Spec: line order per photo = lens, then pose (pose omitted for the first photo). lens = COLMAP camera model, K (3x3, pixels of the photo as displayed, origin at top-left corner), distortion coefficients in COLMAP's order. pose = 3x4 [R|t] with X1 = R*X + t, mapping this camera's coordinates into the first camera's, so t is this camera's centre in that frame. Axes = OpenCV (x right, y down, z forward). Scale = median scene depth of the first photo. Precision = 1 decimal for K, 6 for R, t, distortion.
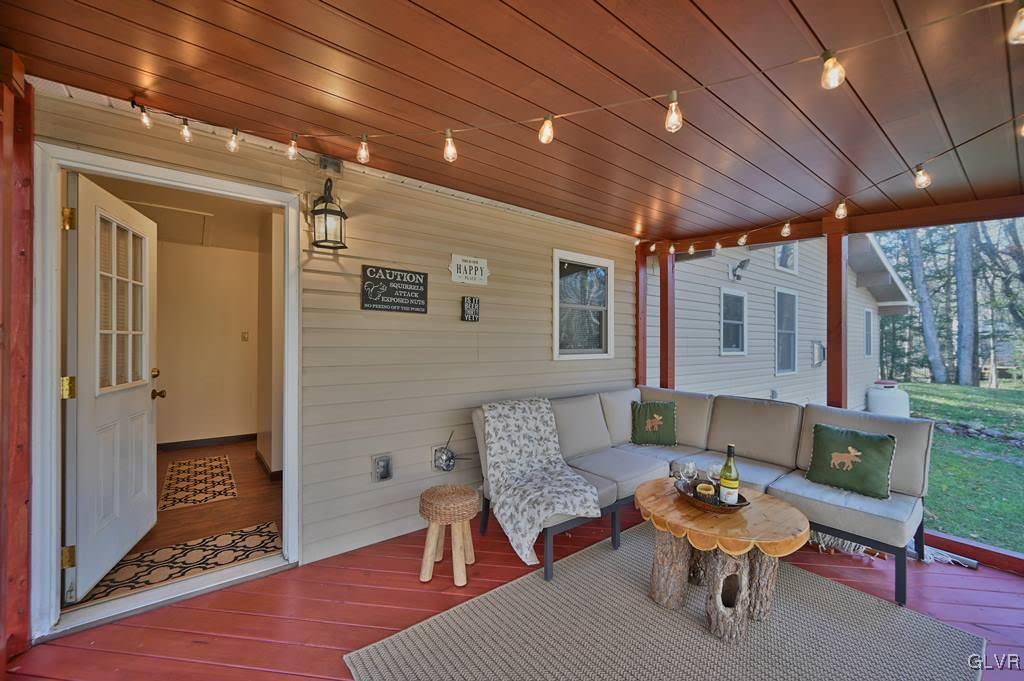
lens RADIAL K [[403.8, 0, 509.0], [0, 403.8, 340.3], [0, 0, 1]] dist [-0.001628, -0.000172]
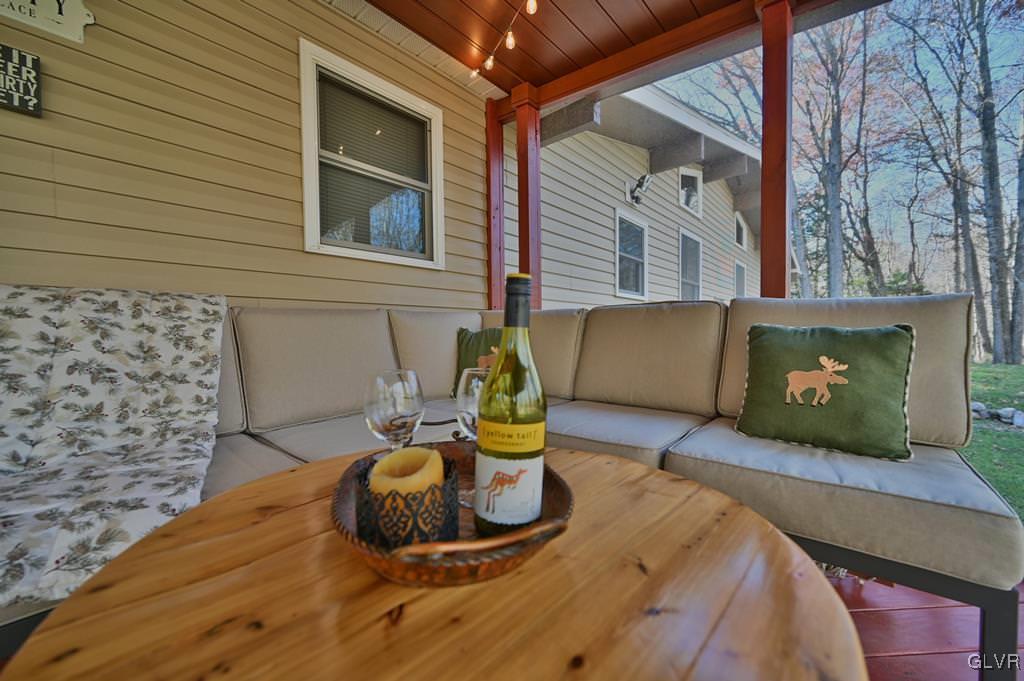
lens RADIAL K [[403.8, 0, 514.8], [0, 403.8, 344.7], [0, 0, 1]] dist [-0.001628, -0.000172]
pose [[0.980475, -0.019510, 0.195674, 0.368166], [0.013884, 0.999451, 0.030081, 0.214716], [-0.196154, -0.026776, 0.980207, 0.562618]]
